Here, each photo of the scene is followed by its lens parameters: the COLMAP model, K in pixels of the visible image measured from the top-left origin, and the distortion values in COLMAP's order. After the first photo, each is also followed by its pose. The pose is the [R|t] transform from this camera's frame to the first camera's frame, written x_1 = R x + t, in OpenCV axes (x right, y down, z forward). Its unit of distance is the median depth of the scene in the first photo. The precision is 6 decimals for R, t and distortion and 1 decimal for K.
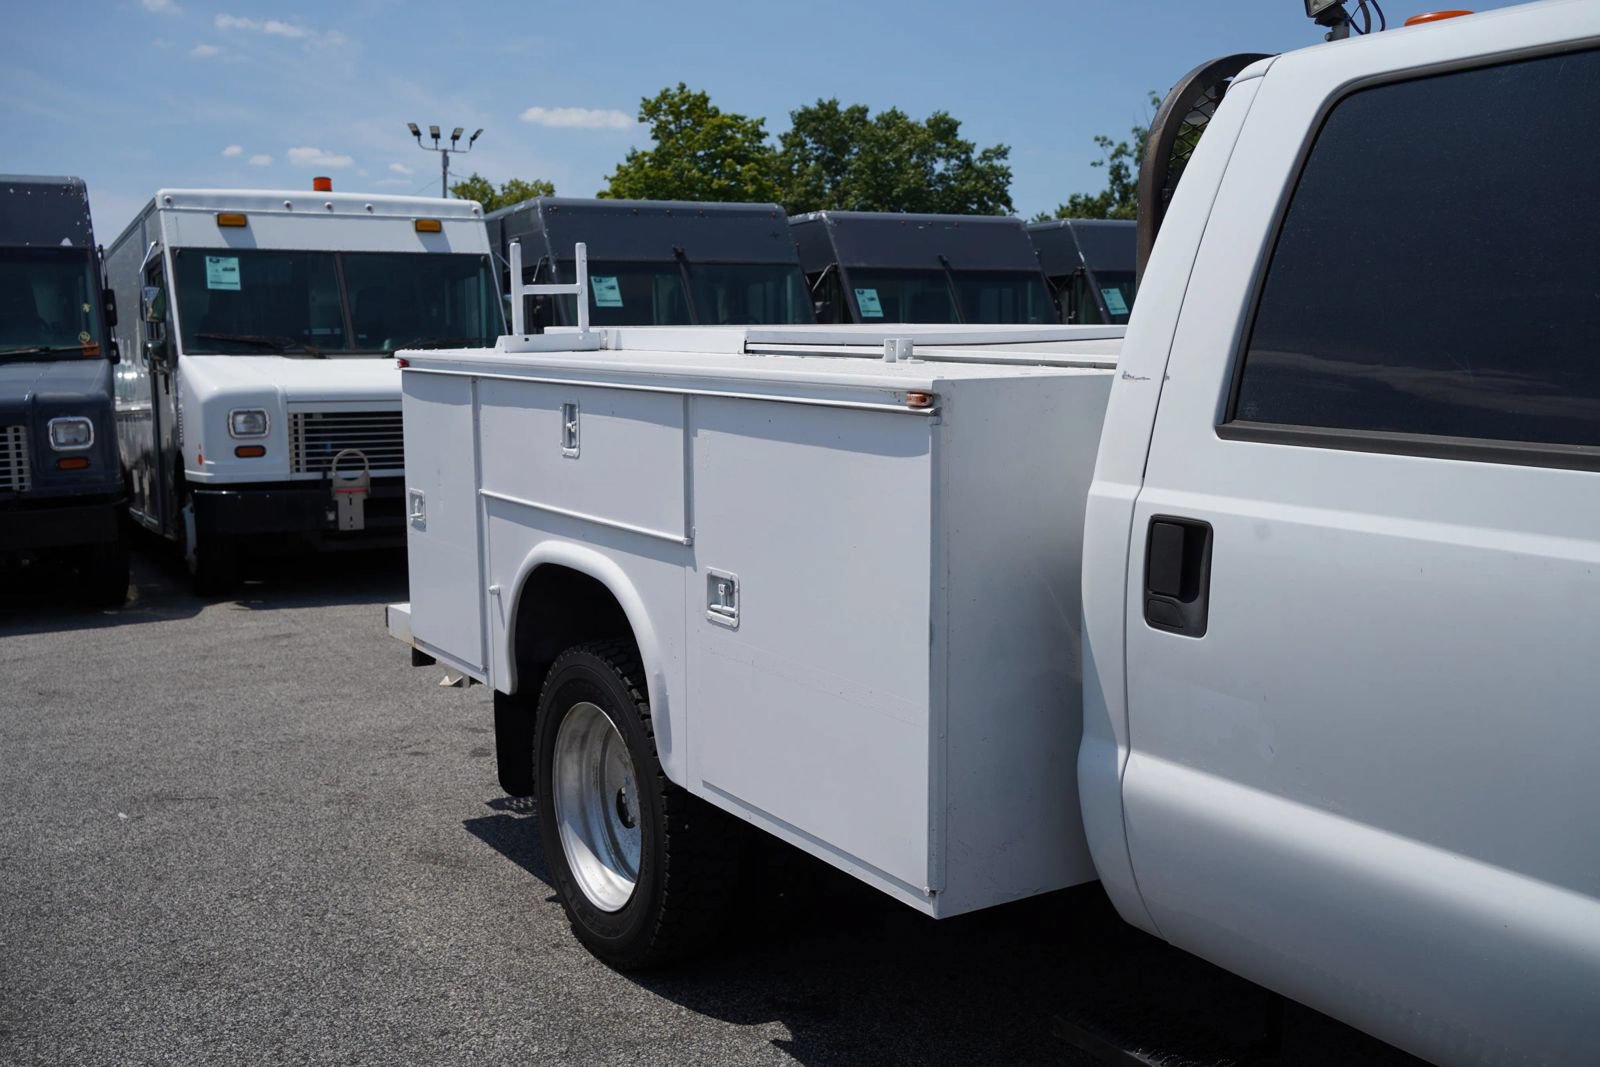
lens RADIAL K [[1605.7, 0, 784.6], [0, 1605.7, 541.1], [0, 0, 1]] dist [0.012191, 0.000000]
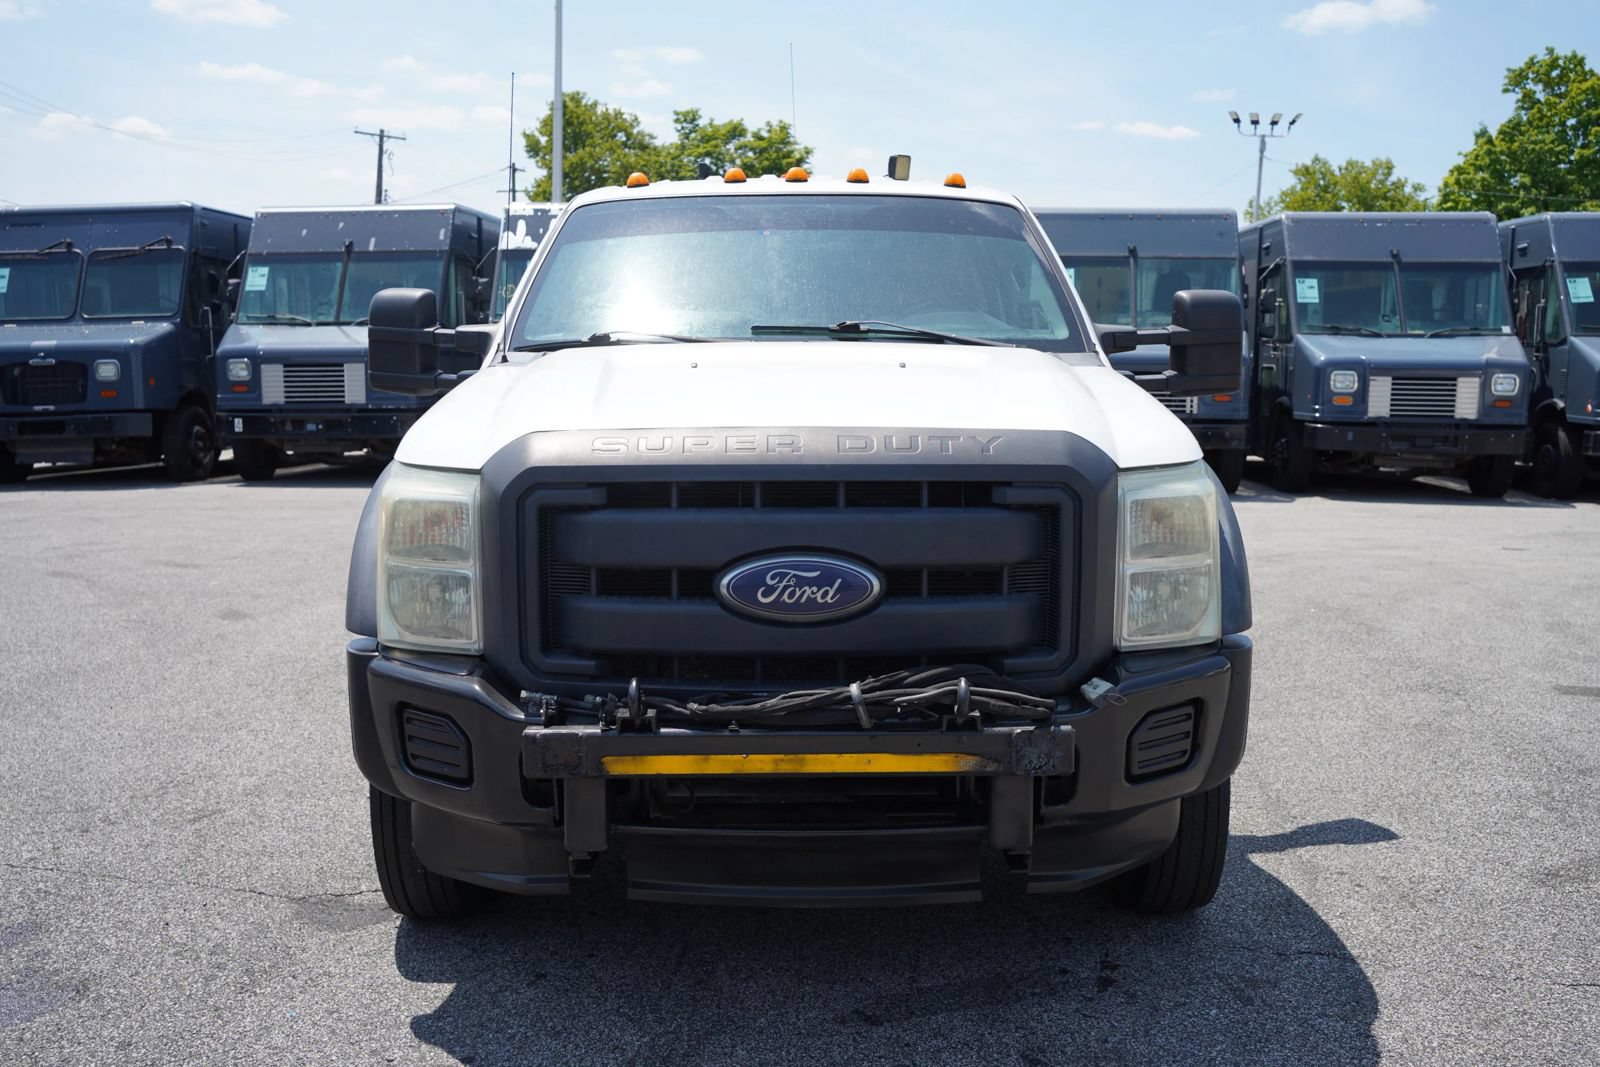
lens RADIAL K [[1605.7, 0, 798.9], [0, 1605.7, 540.5], [0, 0, 1]] dist [0.012191, 0.000000]
pose [[0.855730, 0.088734, -0.509758, 0.086949], [-0.081539, 0.996002, 0.036494, 0.005535], [0.510958, 0.010337, 0.859544, -0.050530]]
